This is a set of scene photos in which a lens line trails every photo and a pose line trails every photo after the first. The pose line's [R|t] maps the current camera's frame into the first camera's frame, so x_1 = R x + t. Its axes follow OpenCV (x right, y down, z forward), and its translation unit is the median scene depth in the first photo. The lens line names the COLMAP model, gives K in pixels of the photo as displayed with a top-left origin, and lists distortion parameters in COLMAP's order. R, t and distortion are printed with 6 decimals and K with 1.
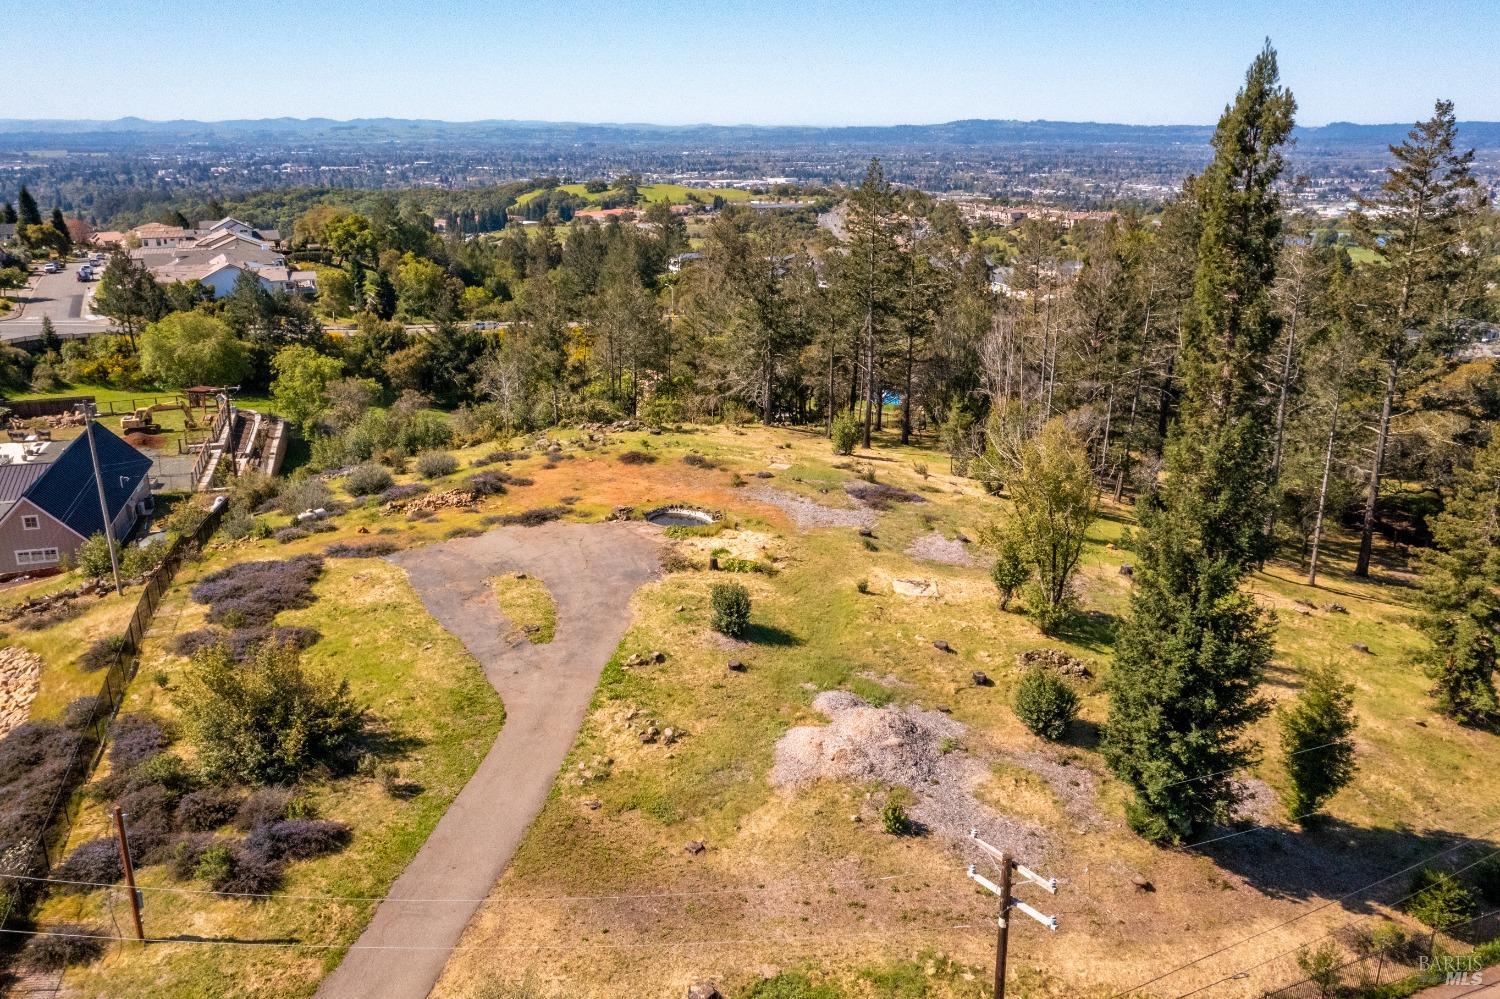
lens RADIAL K [[1195.2, 0, 746.7], [0, 1195.2, 502.0], [0, 0, 1]] dist [-0.007687, 0.006901]
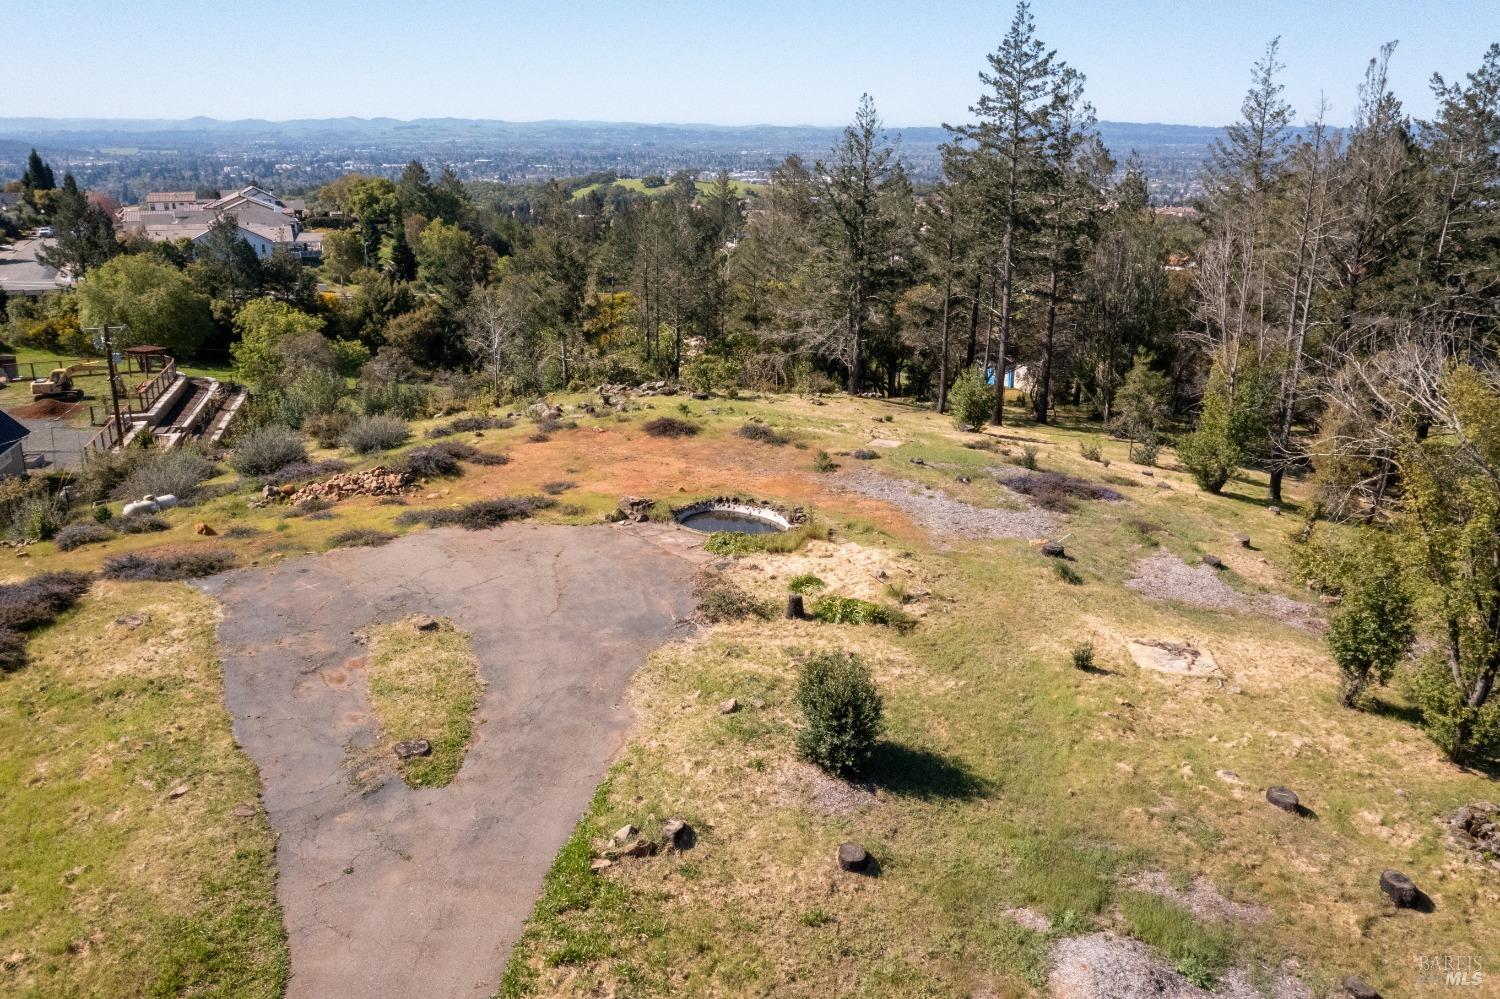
lens RADIAL K [[1195.2, 0, 746.7], [0, 1195.2, 502.0], [0, 0, 1]] dist [-0.007687, 0.006901]
pose [[0.998886, 0.016448, -0.044226, -0.017787], [-0.016505, 0.999863, -0.000931, 0.004075], [0.044205, 0.001660, 0.999021, 0.312881]]
